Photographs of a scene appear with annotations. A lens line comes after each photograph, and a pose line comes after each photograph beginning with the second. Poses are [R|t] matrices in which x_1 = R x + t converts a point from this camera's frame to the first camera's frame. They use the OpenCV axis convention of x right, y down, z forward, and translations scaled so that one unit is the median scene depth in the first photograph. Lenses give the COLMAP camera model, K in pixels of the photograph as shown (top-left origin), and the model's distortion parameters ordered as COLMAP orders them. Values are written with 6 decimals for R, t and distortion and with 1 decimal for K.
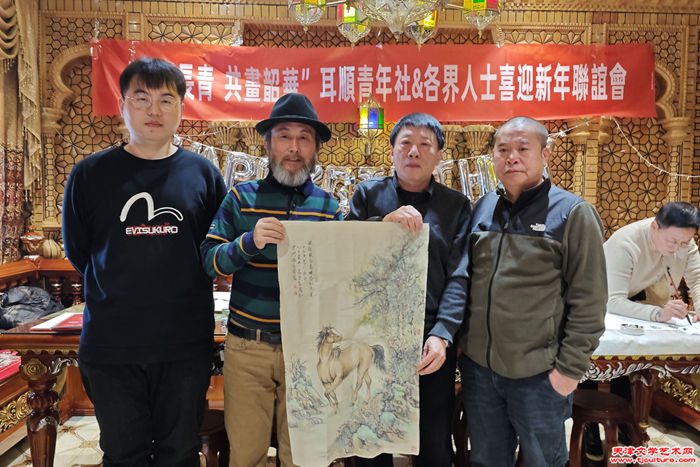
lens RADIAL K [[531.6, 0, 350.0], [0, 531.6, 233.5], [0, 0, 1]] dist [0.048347, -0.055411]
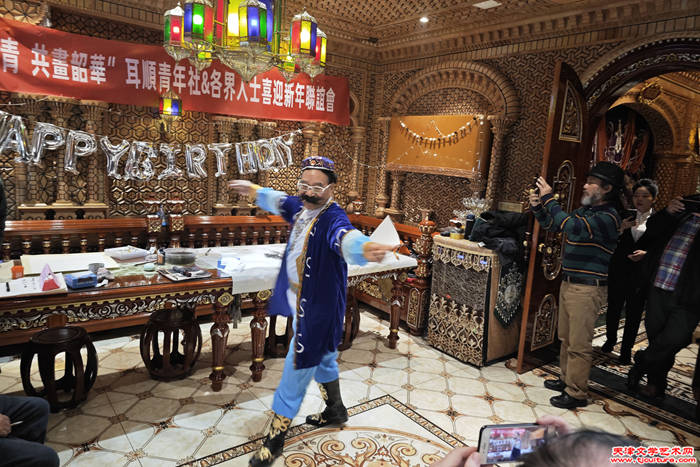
lens RADIAL K [[460.2, 0, 350.0], [0, 460.2, 233.5], [0, 0, 1]] dist [0.006043, -0.022433]
pose [[0.810384, -0.046520, 0.584050, -0.267938], [-0.033519, 0.991529, 0.125484, -0.065934], [-0.584940, -0.121267, 0.801960, -0.171134]]
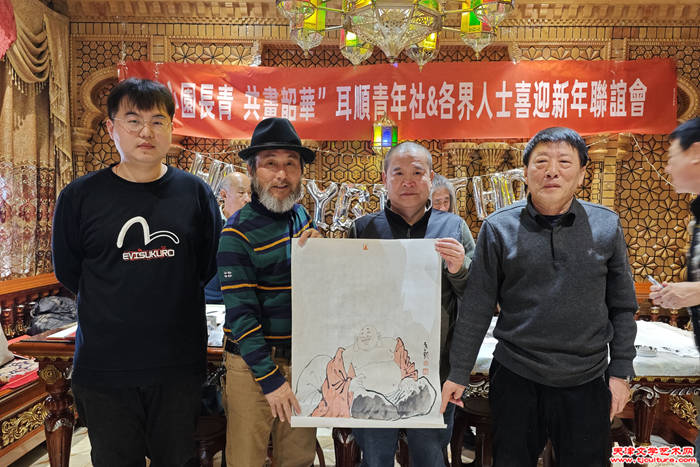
lens RADIAL K [[530.3, 0, 356.7], [0, 530.3, 256.3], [0, 0, 1]] dist [0.046601, -0.054115]
pose [[0.997865, 0.011003, -0.064383, 0.052093], [-0.009726, 0.999750, 0.020126, -0.007379], [0.064588, -0.019457, 0.997722, -0.017884]]
